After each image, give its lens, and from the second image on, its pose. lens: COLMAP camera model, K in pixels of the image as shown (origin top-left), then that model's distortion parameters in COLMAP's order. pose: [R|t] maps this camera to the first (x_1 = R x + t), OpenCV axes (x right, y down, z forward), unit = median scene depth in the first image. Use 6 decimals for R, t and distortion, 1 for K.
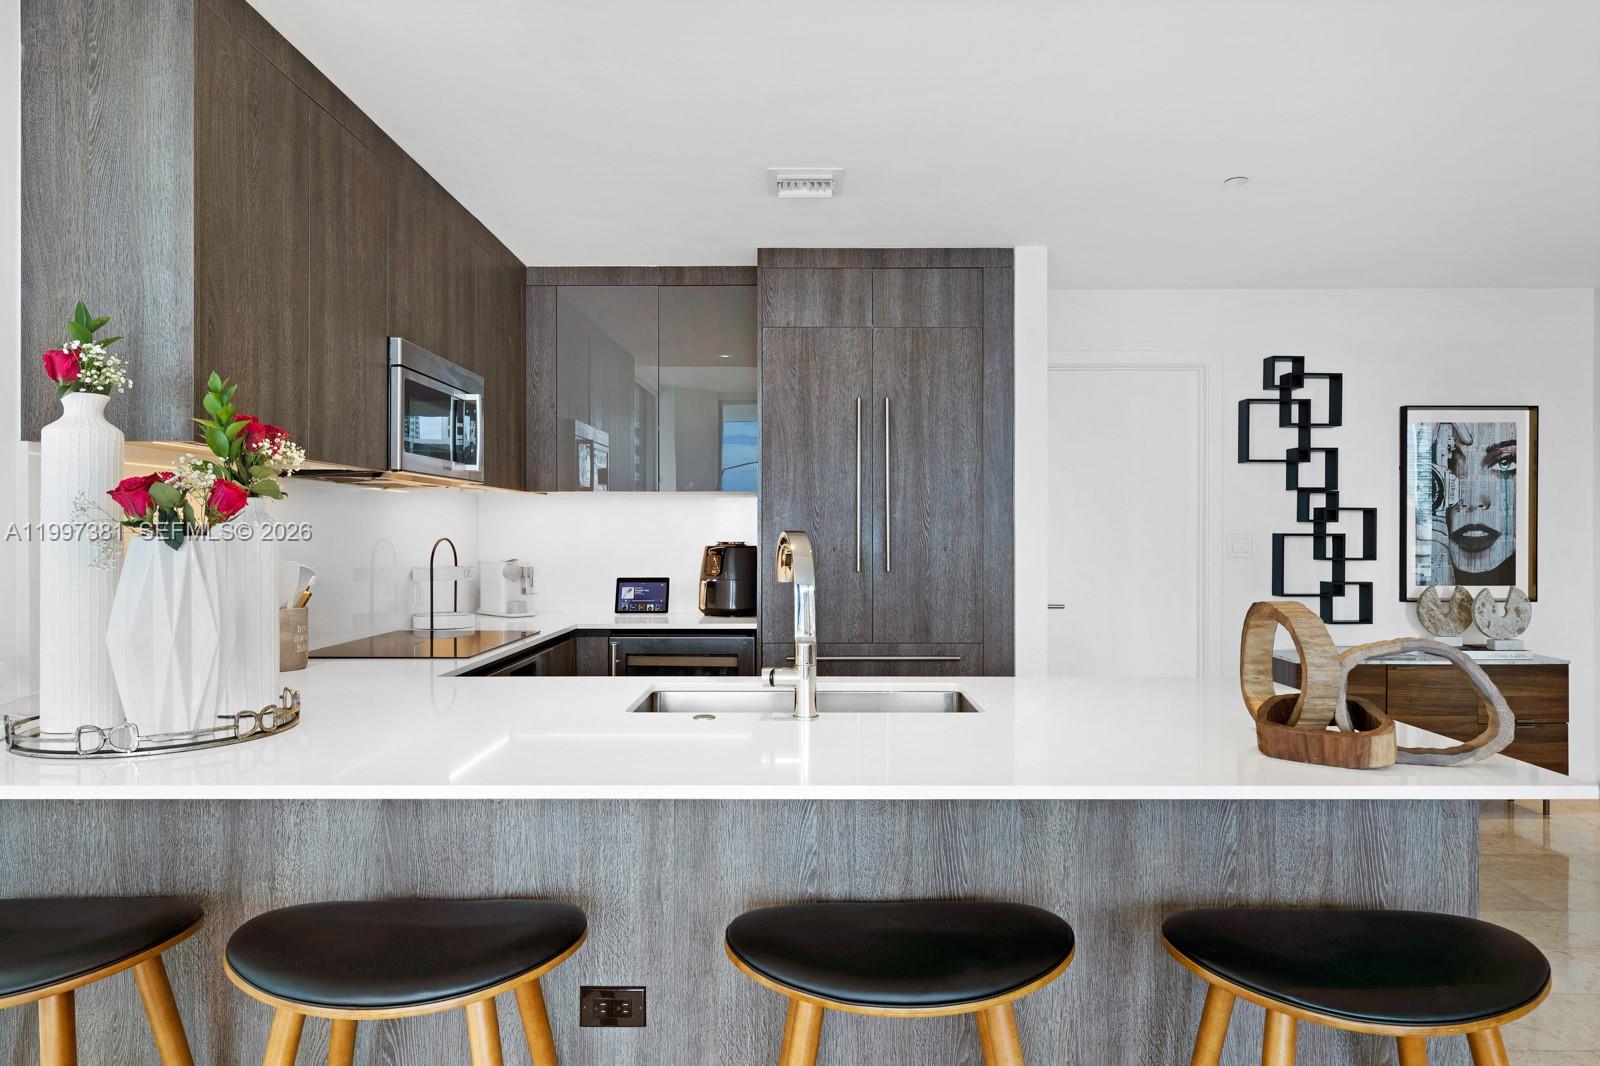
lens RADIAL K [[1030.4, 0, 740.5], [0, 1030.4, 533.6], [0, 0, 1]] dist [-0.001111, 0.001943]
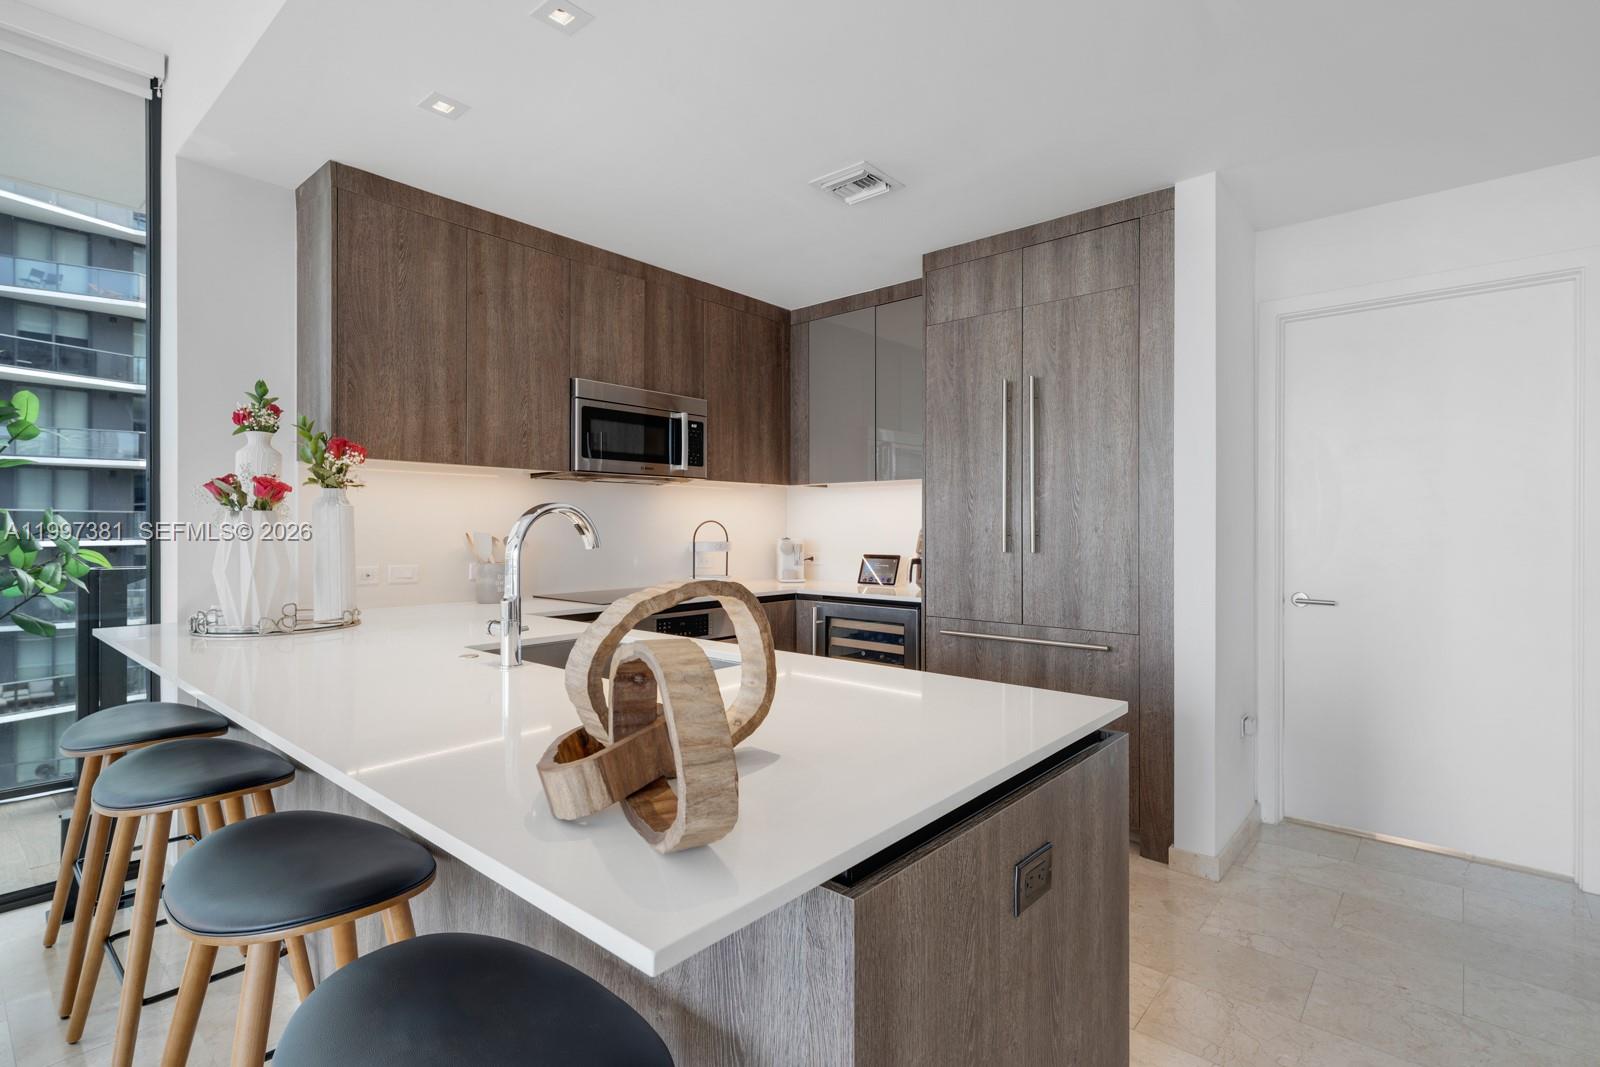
lens RADIAL K [[762.7, 0, 792.4], [0, 762.7, 527.7], [0, 0, 1]] dist [0.001509, -0.001549]
pose [[0.753717, 0.000658, -0.657199, 0.445150], [-0.001911, 0.999997, -0.001189, 0.014037], [0.657197, 0.002152, 0.753716, 0.298995]]
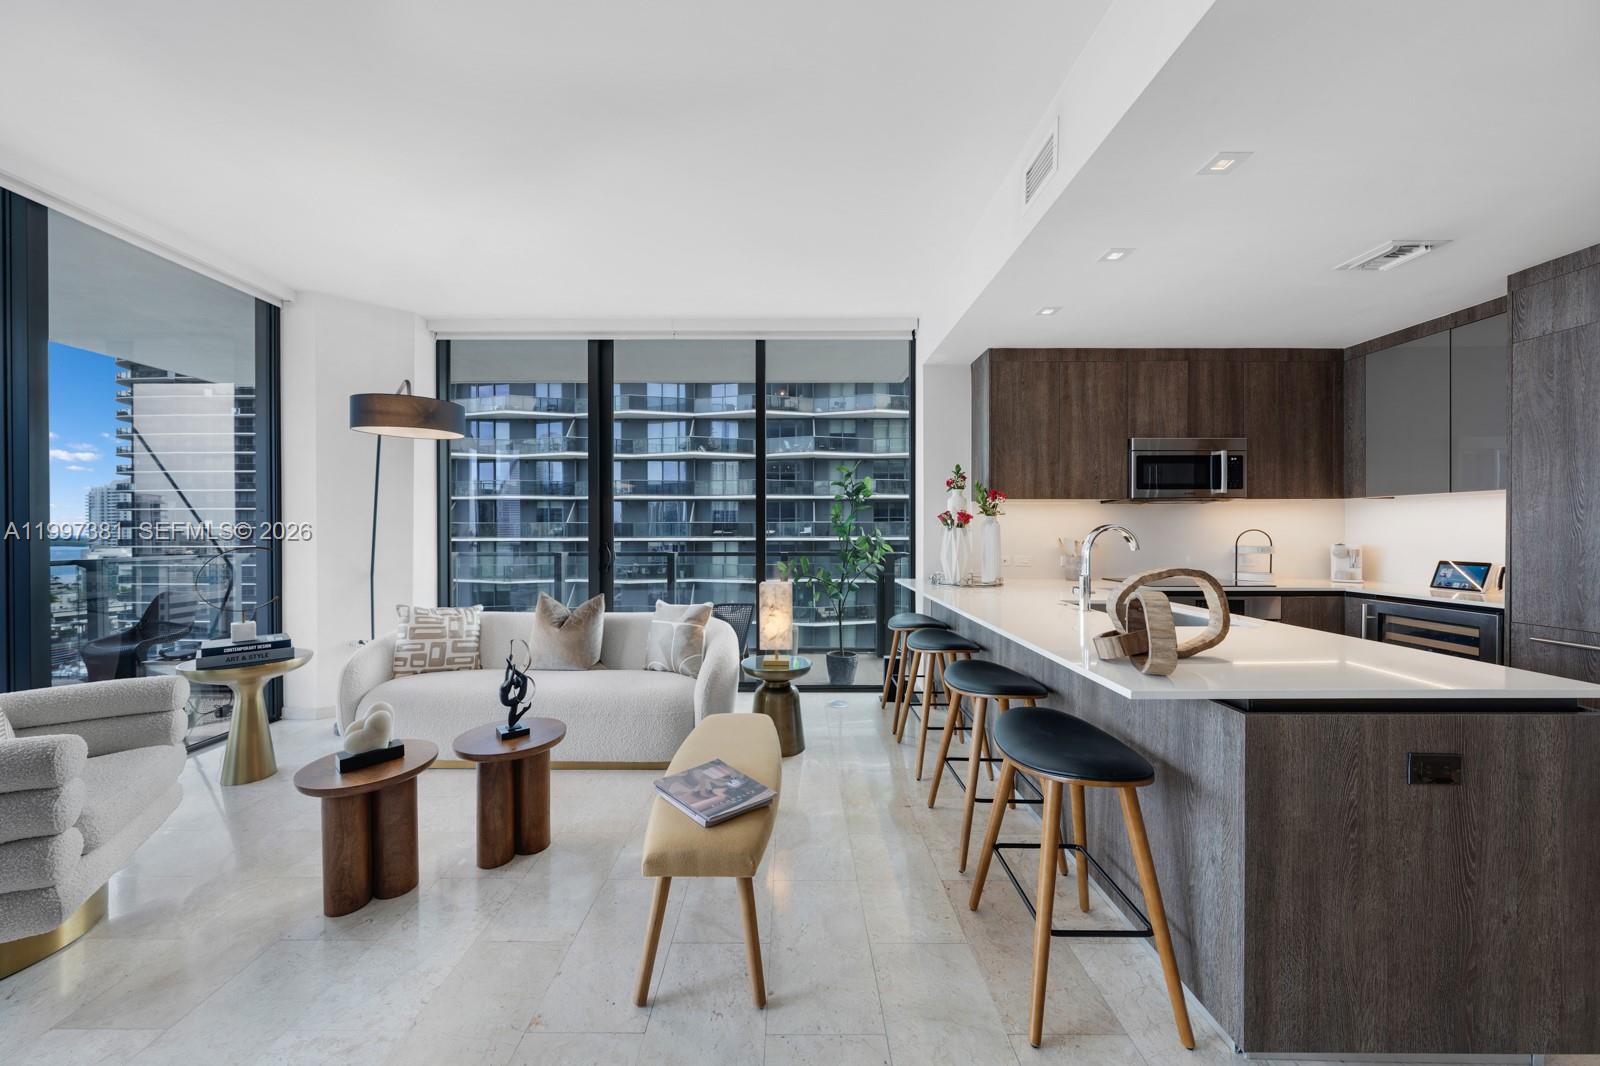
lens RADIAL K [[547.3, 0, 790.8], [0, 547.3, 532.5], [0, 0, 1]] dist [-0.001893, 0.000291]
pose [[-0.001361, 0.004663, -0.999988, 0.623167], [-0.000554, 0.999989, 0.004664, 0.005214], [0.999999, 0.000560, -0.001359, 0.207616]]
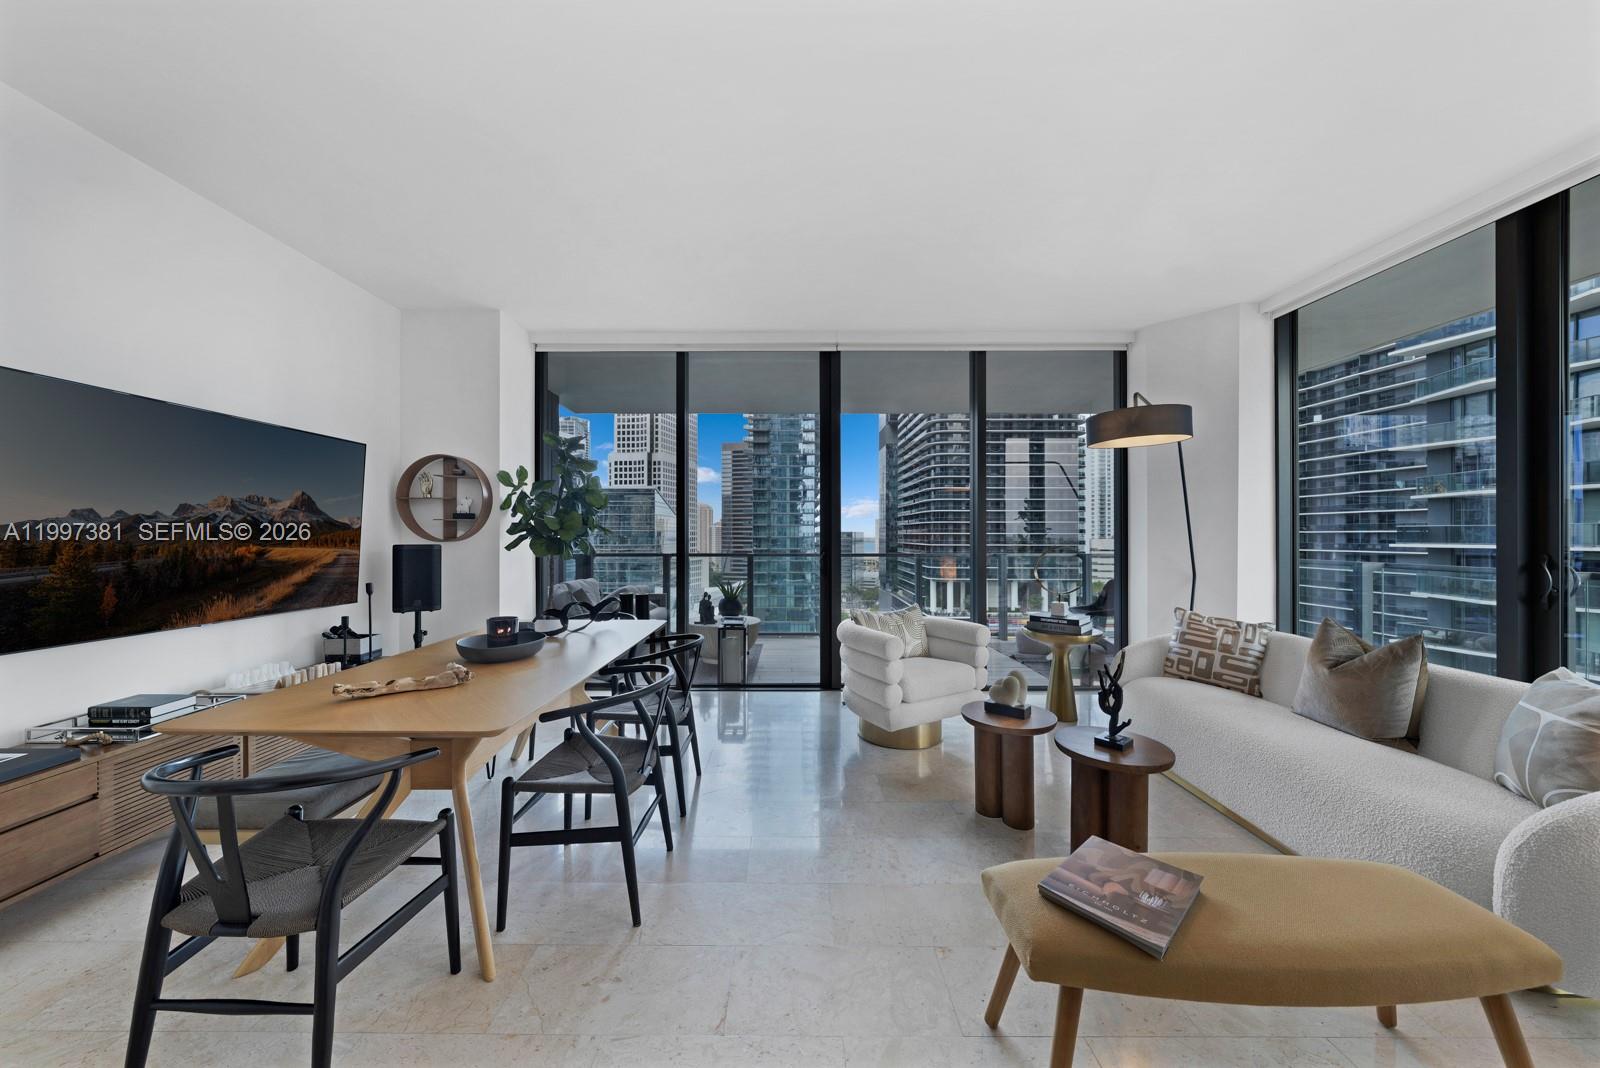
lens RADIAL K [[547.3, 0, 792.5], [0, 547.3, 535.8], [0, 0, 1]] dist [-0.001893, 0.000291]
pose [[-0.999998, 0.000190, -0.001849, 0.405454], [0.000184, 0.999995, 0.003214, 0.005276], [0.001850, 0.003214, -0.999993, 0.441344]]
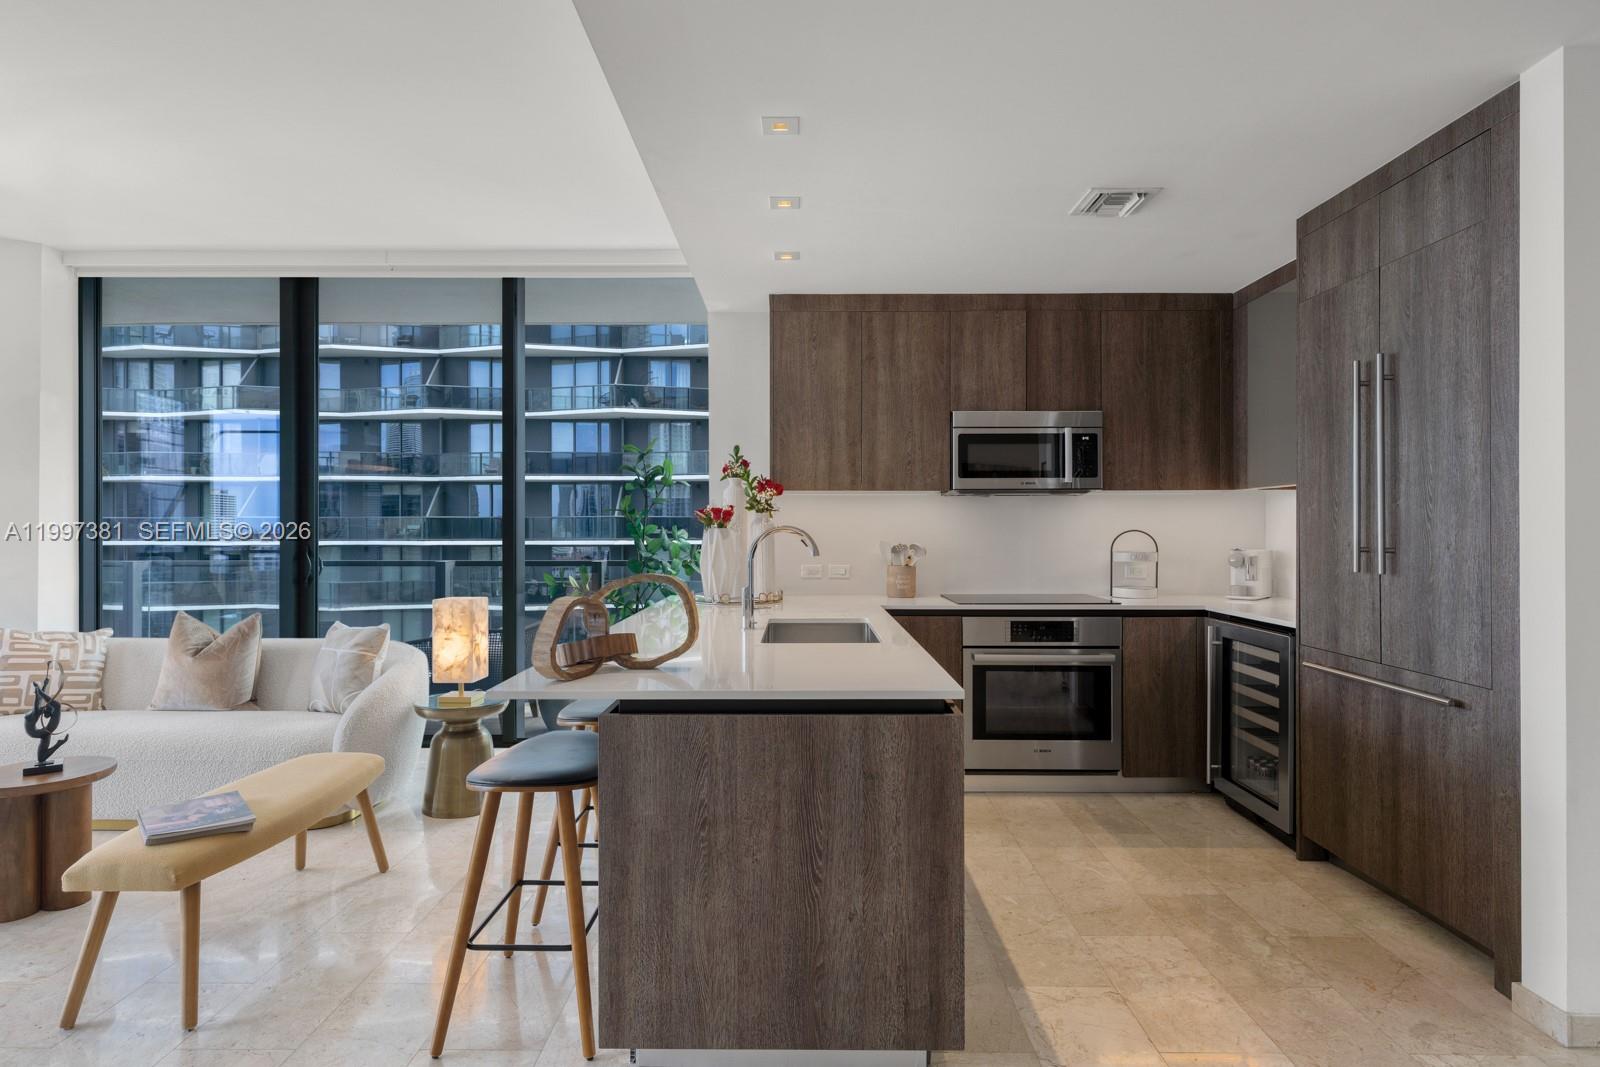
lens RADIAL K [[857.5, 0, 796.1], [0, 857.5, 524.9], [0, 0, 1]] dist [0.000990, -0.000208]
pose [[-0.007222, -0.003129, -0.999969, 0.795169], [-0.000333, 0.999995, -0.003126, 0.001424], [0.999974, 0.000311, -0.007223, 0.553167]]
